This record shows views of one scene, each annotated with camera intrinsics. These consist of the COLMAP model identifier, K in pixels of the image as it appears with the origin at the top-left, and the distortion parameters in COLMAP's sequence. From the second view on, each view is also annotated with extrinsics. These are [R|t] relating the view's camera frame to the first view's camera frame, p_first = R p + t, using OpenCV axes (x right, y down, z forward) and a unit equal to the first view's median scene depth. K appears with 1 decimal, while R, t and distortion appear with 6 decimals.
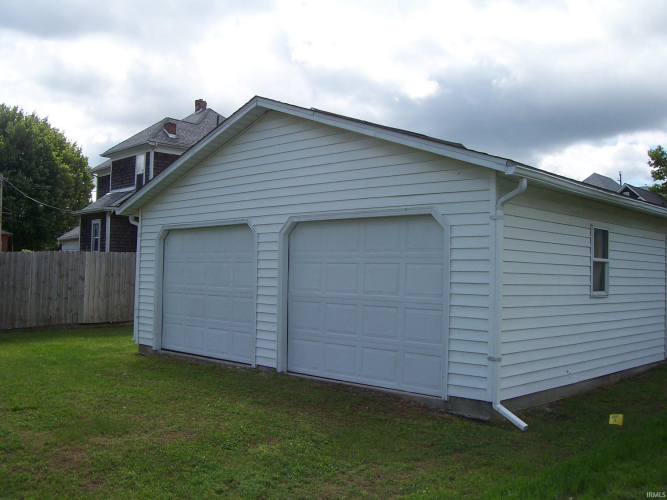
lens RADIAL K [[672.0, 0, 333.5], [0, 672.0, 250.0], [0, 0, 1]] dist [-0.143324, 0.022483]
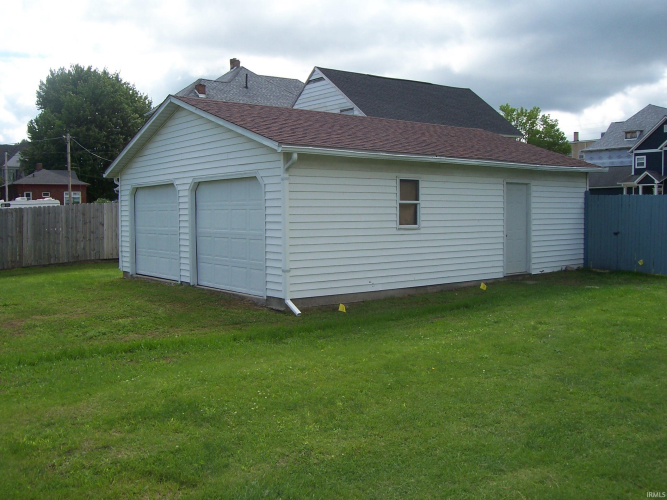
lens RADIAL K [[672.0, 0, 333.5], [0, 672.0, 250.0], [0, 0, 1]] dist [-0.143324, 0.022483]
pose [[0.990697, -0.020190, -0.134577, 0.410178], [0.032668, 0.995299, 0.091169, -0.016472], [0.132104, -0.094718, 0.986700, -0.378505]]
